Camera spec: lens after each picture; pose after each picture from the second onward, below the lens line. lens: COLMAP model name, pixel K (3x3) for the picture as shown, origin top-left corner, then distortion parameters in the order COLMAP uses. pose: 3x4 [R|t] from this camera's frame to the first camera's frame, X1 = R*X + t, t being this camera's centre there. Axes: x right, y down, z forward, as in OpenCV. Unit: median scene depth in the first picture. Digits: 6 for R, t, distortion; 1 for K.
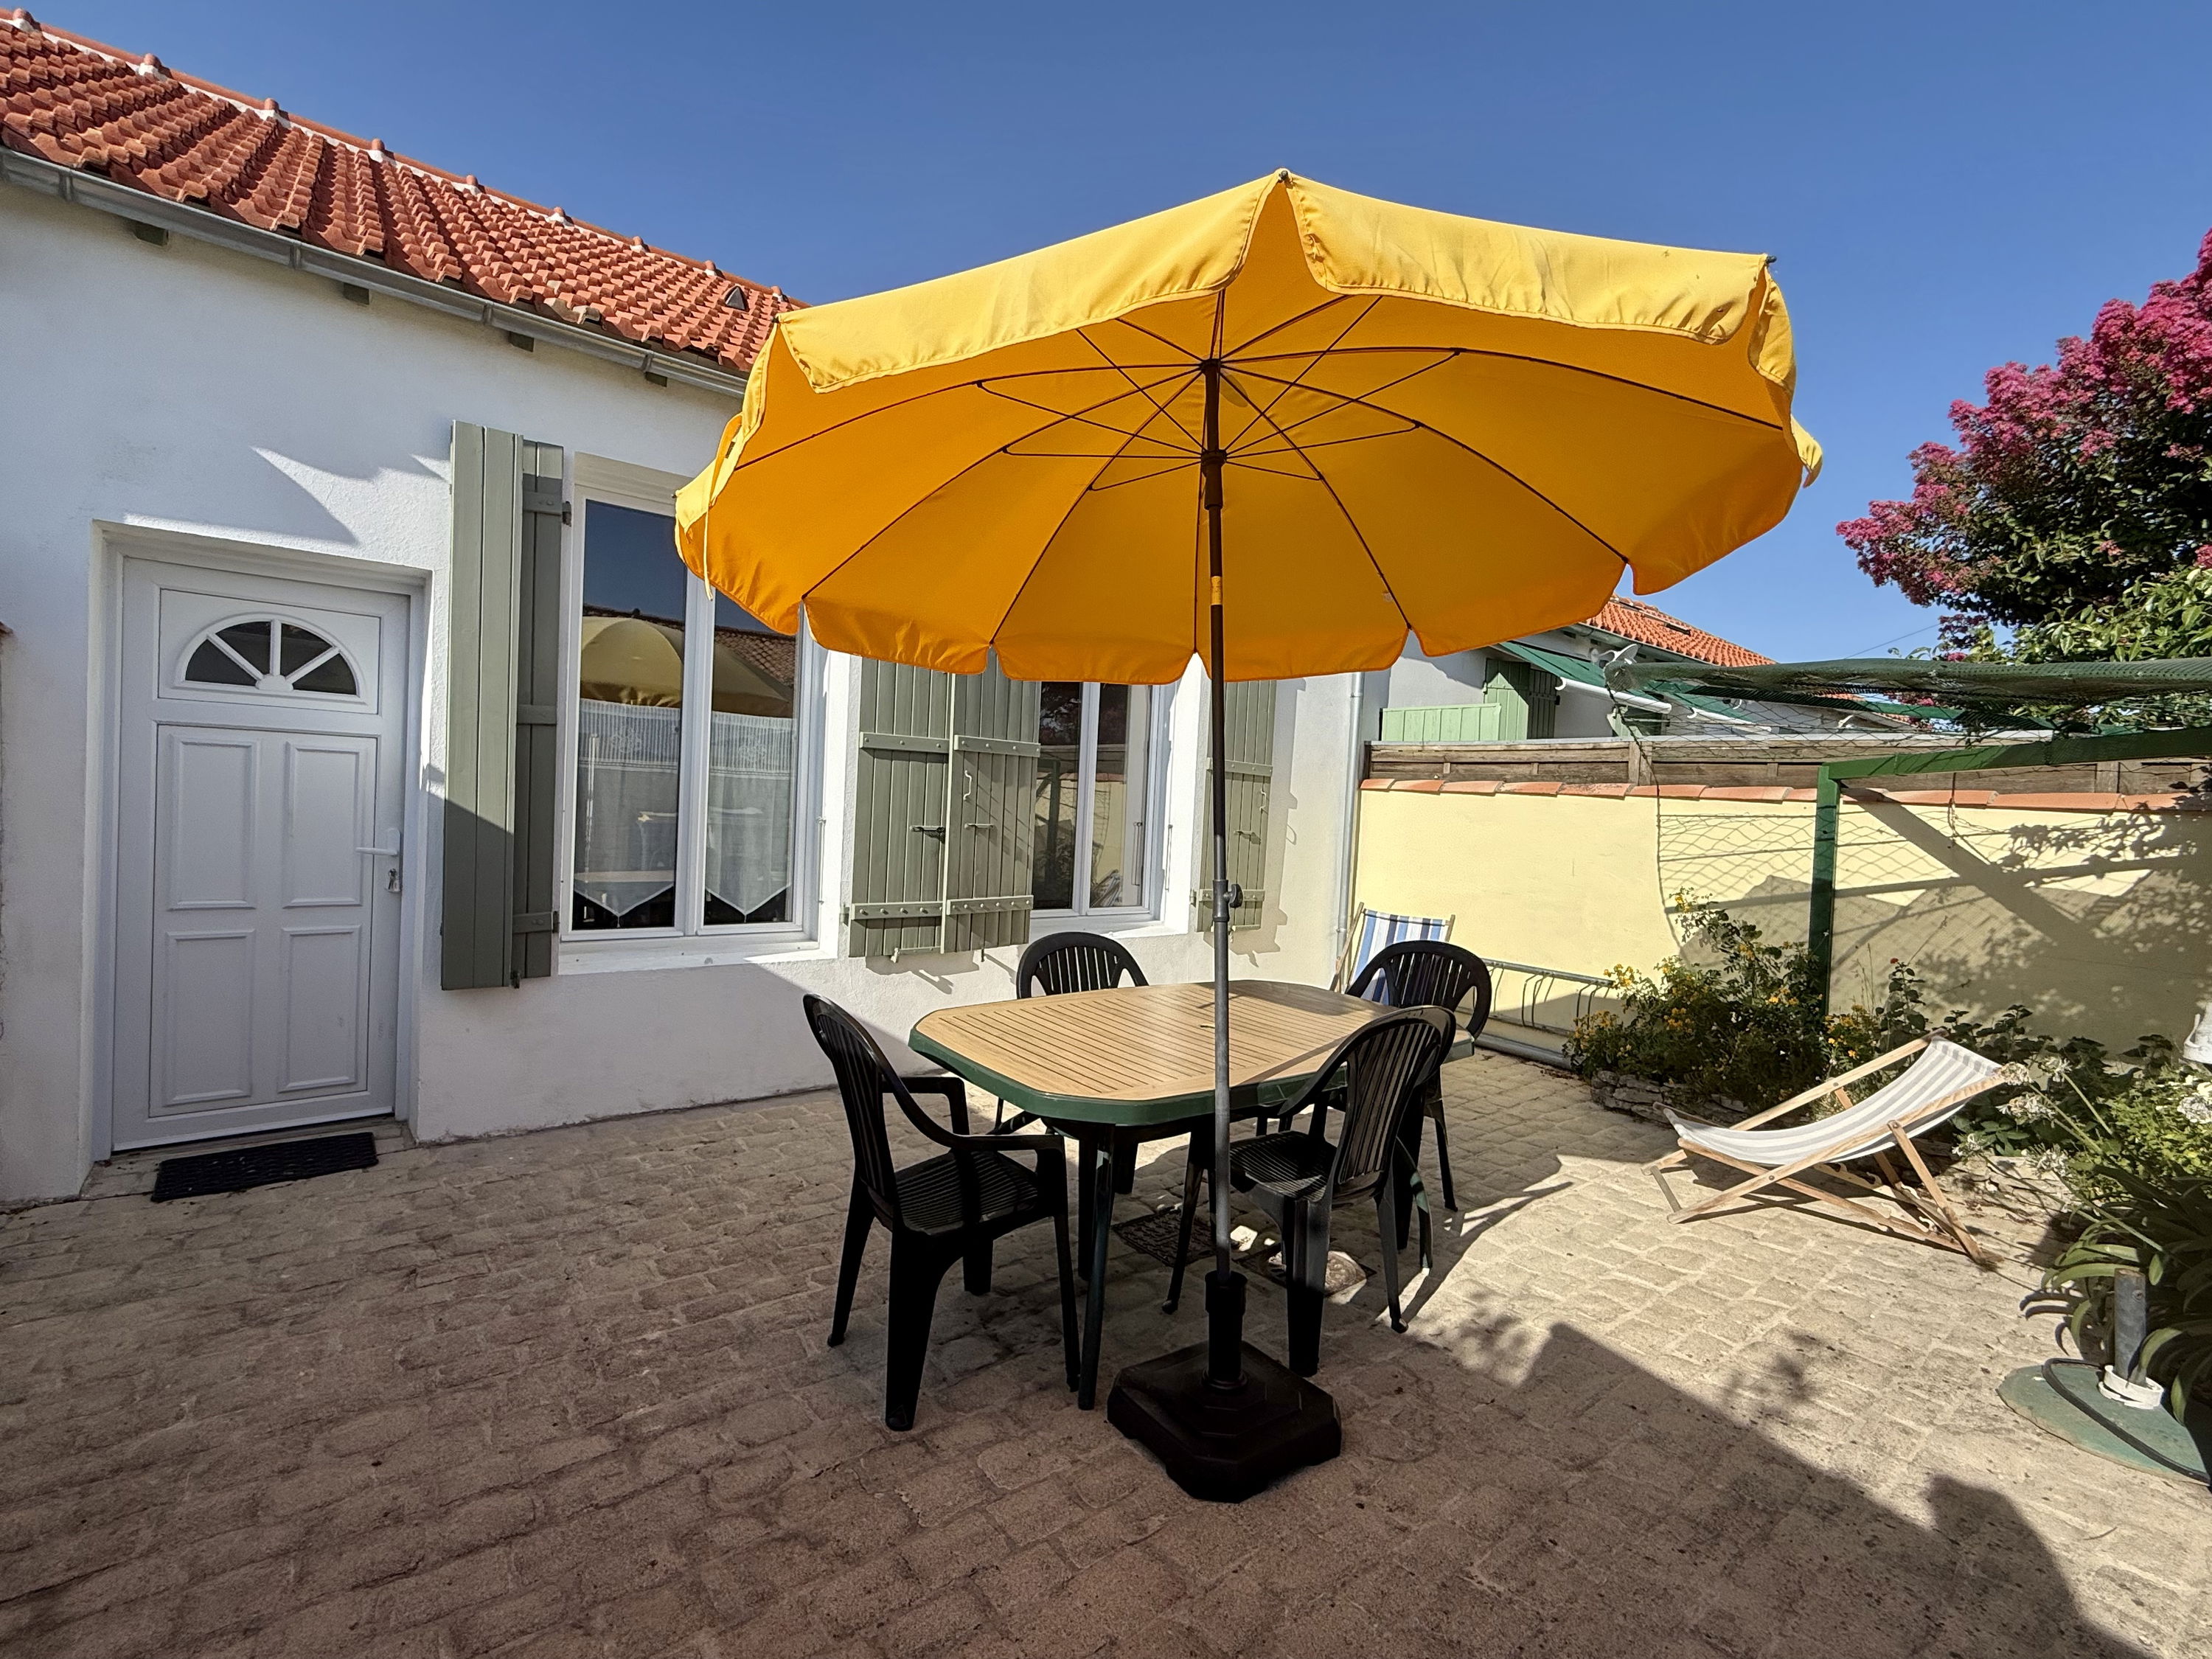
lens RADIAL K [[983.1, 0, 1114.5], [0, 983.1, 827.3], [0, 0, 1]] dist [-0.001607, -0.000399]
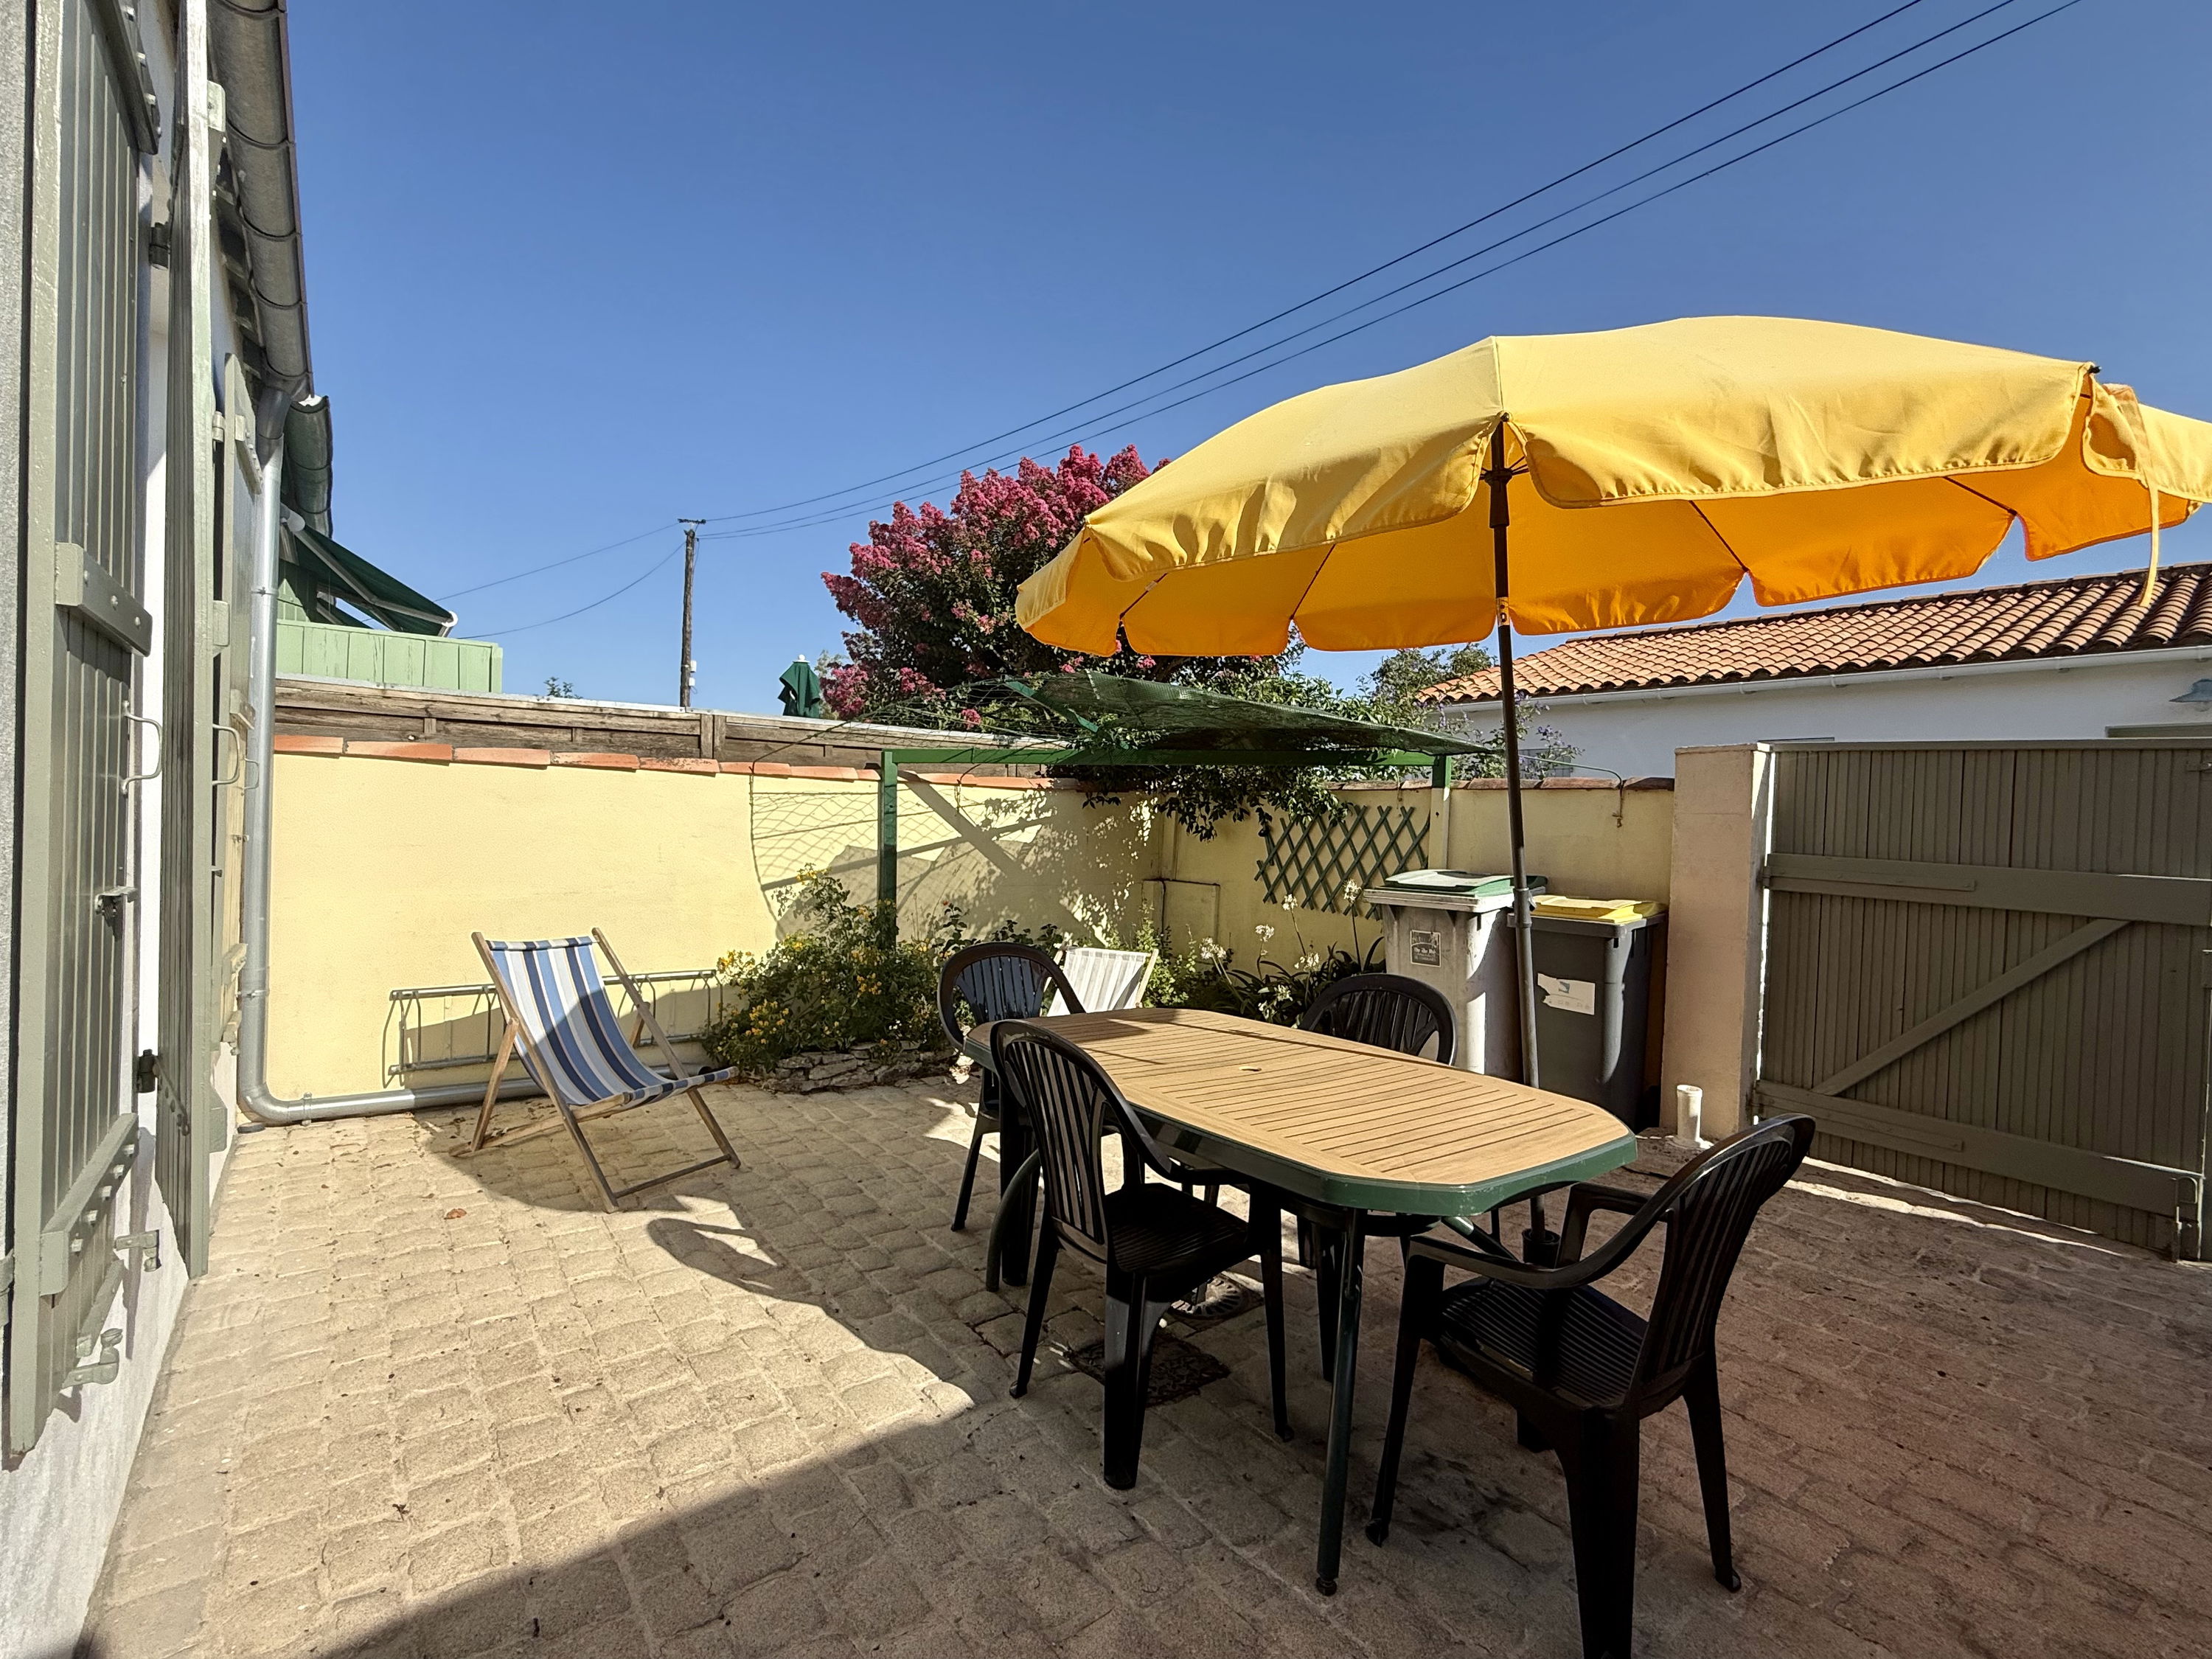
lens RADIAL K [[983.1, 0, 1114.5], [0, 983.1, 827.3], [0, 0, 1]] dist [-0.001607, -0.000399]
pose [[0.024872, -0.058420, 0.997982, -0.594529], [0.000093, 0.998291, 0.058436, -0.049552], [-0.999691, -0.001361, 0.024835, 0.854967]]
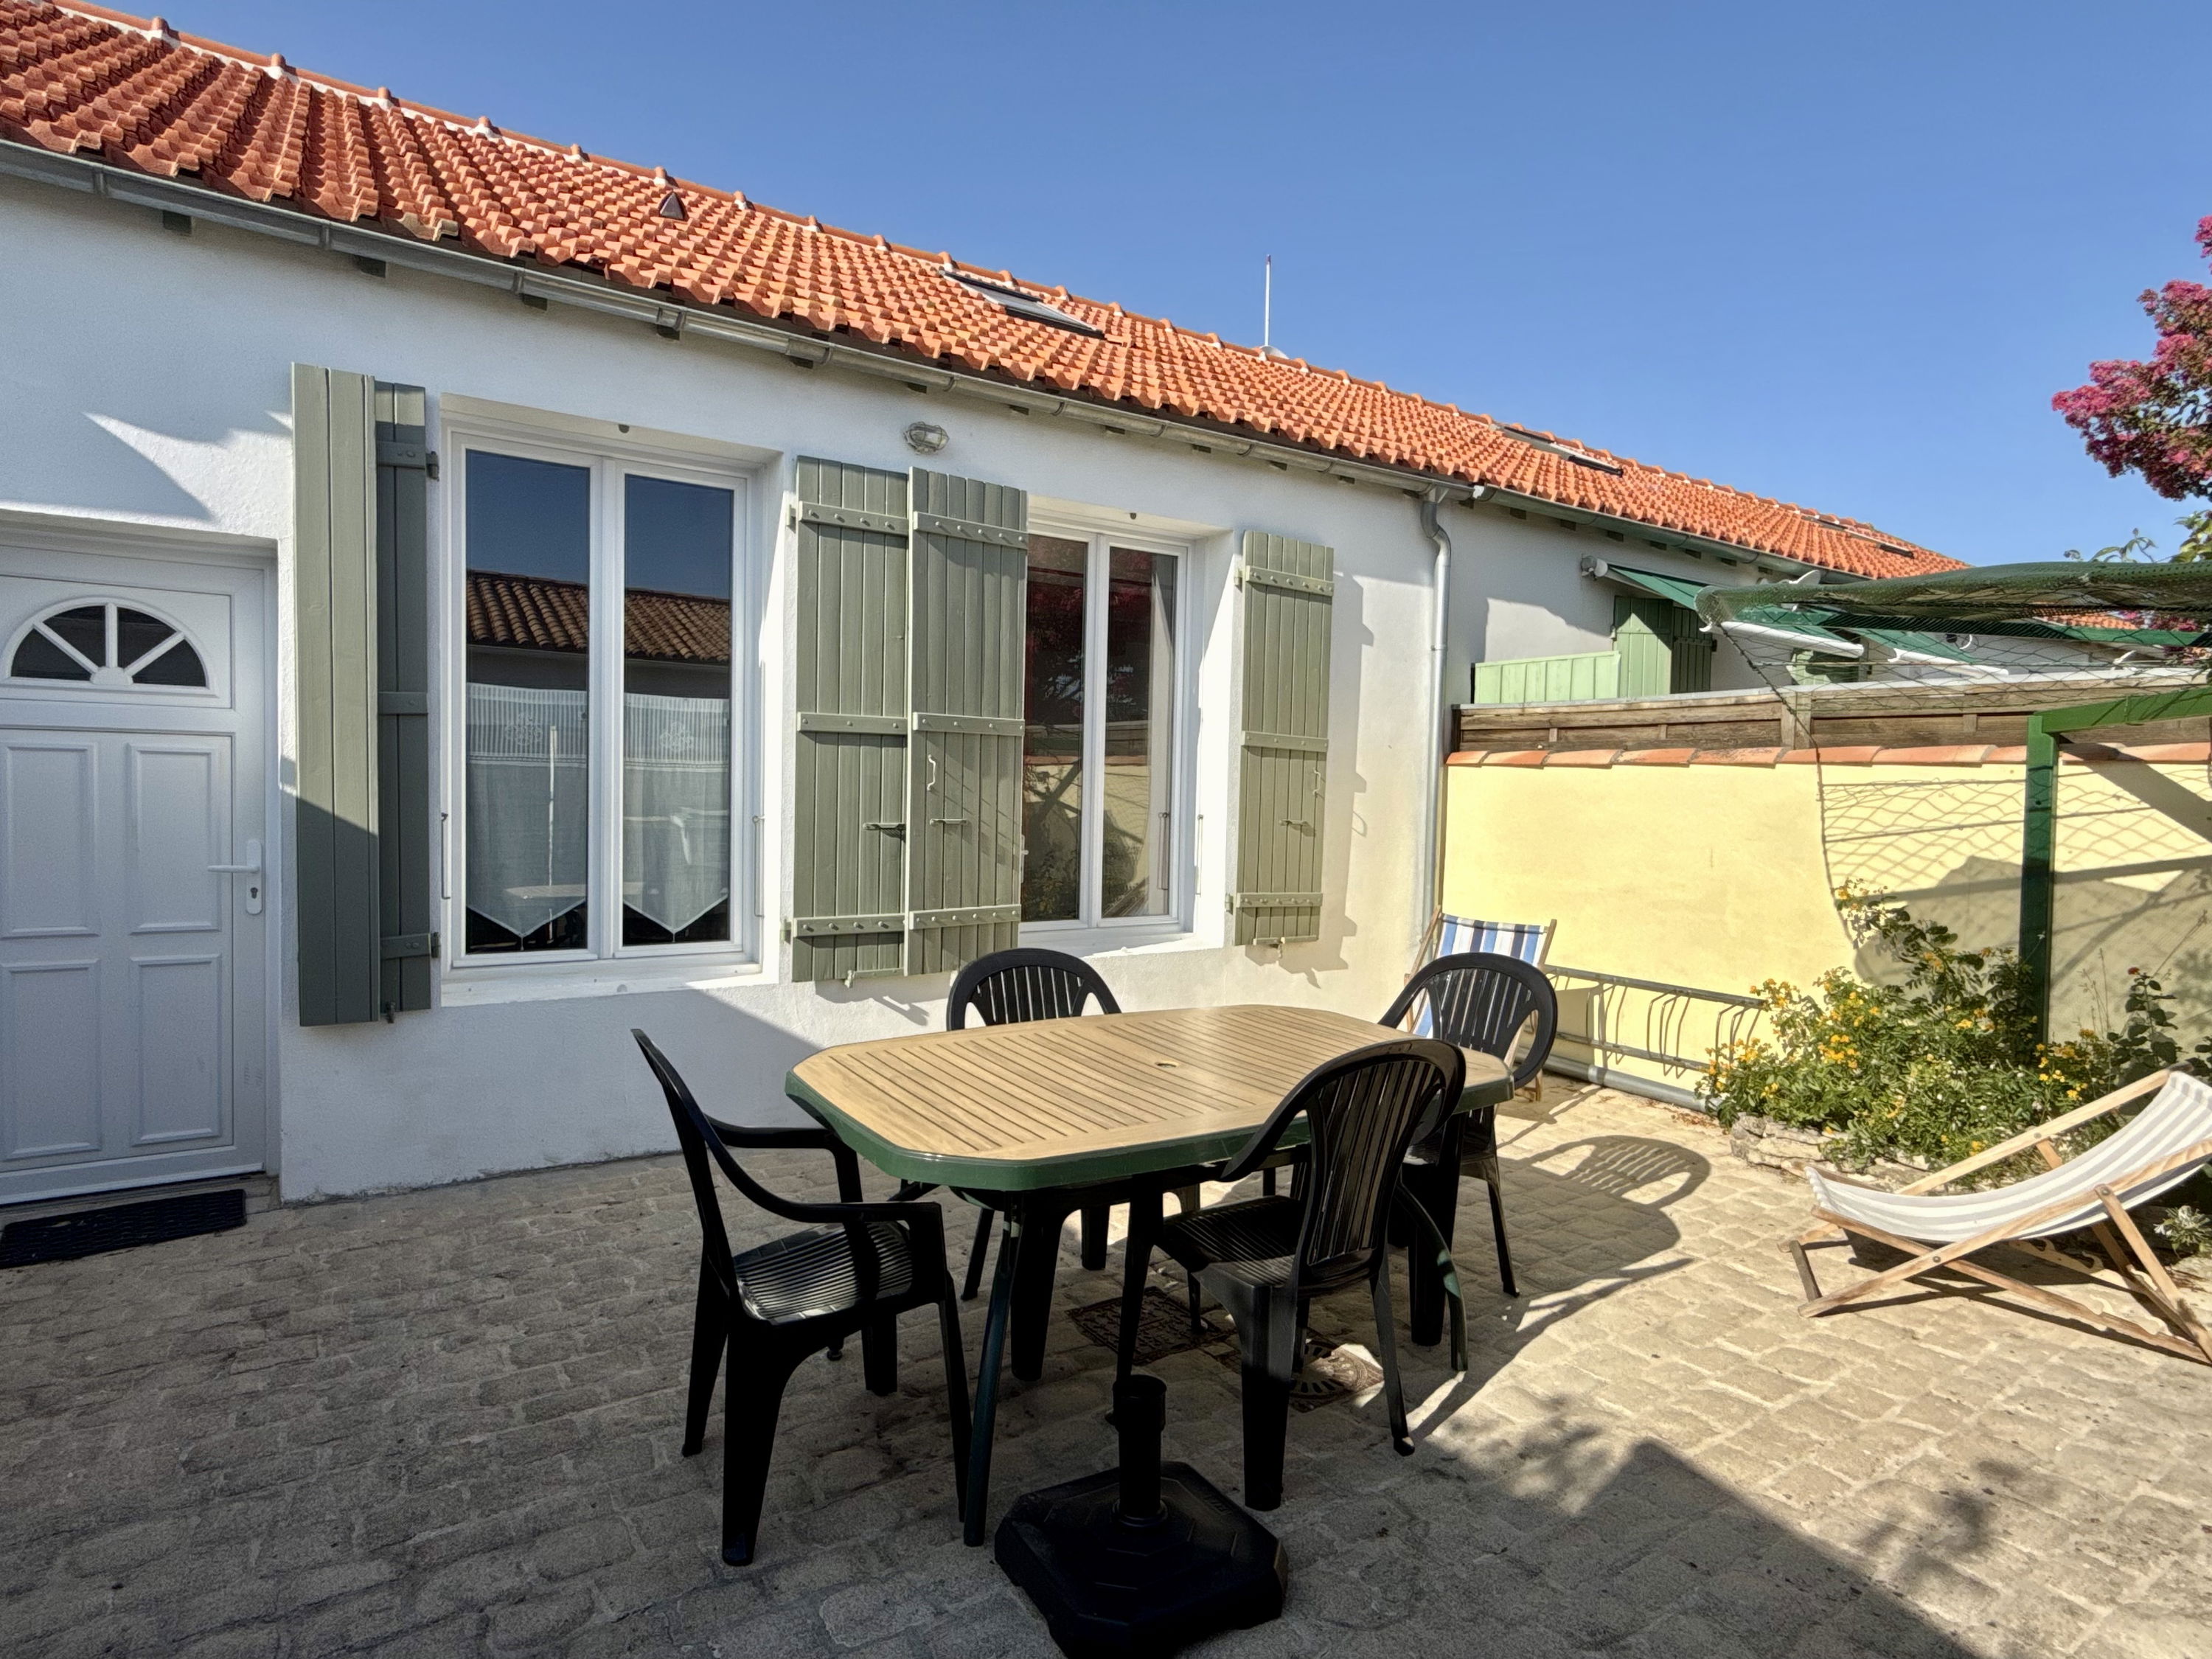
lens RADIAL K [[1171.2, 0, 1106.0], [0, 1171.2, 829.5], [0, 0, 1]] dist [-0.000257, -0.000978]
pose [[0.995520, -0.023521, -0.091581, 0.107726], [0.024072, 0.999698, 0.004915, 0.005067], [0.091438, -0.007097, 0.995785, 0.039333]]
